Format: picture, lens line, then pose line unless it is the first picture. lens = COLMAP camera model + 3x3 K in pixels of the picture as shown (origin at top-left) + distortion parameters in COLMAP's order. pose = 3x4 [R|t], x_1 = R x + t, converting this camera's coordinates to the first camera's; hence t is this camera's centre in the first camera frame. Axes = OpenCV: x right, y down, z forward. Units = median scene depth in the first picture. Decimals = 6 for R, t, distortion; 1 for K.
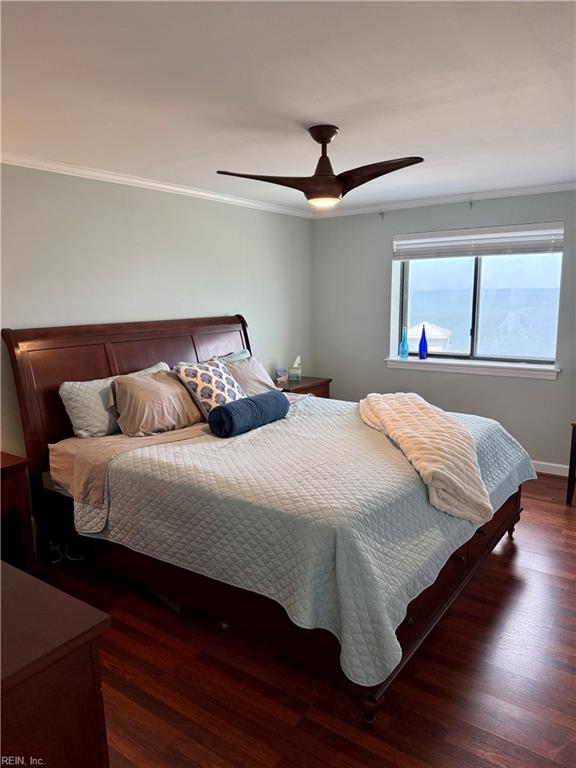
lens RADIAL K [[535.9, 0, 288.0], [0, 535.9, 384.0], [0, 0, 1]] dist [0.123554, -0.164658]
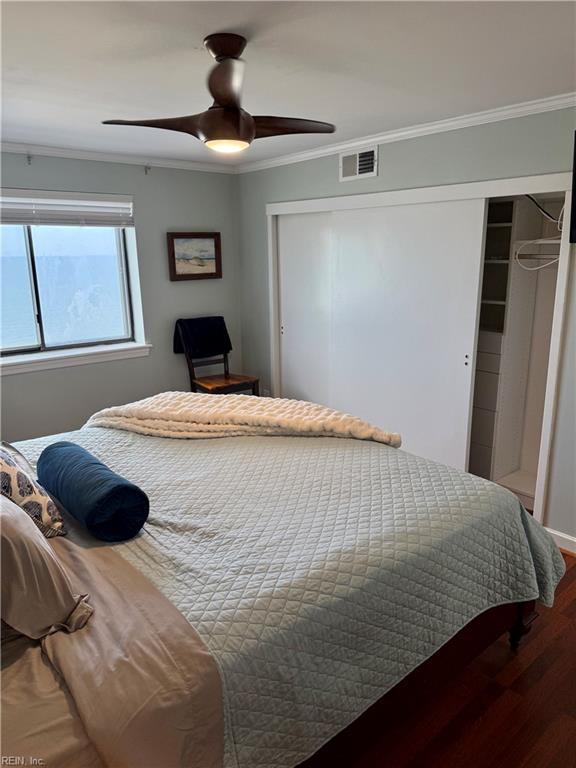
lens RADIAL K [[535.9, 0, 288.0], [0, 535.9, 384.0], [0, 0, 1]] dist [0.123554, -0.164658]
pose [[0.257477, -0.226429, 0.939380, -0.396643], [0.183121, 0.965974, 0.182647, -0.088666], [-0.948774, 0.124993, 0.290181, 0.451706]]
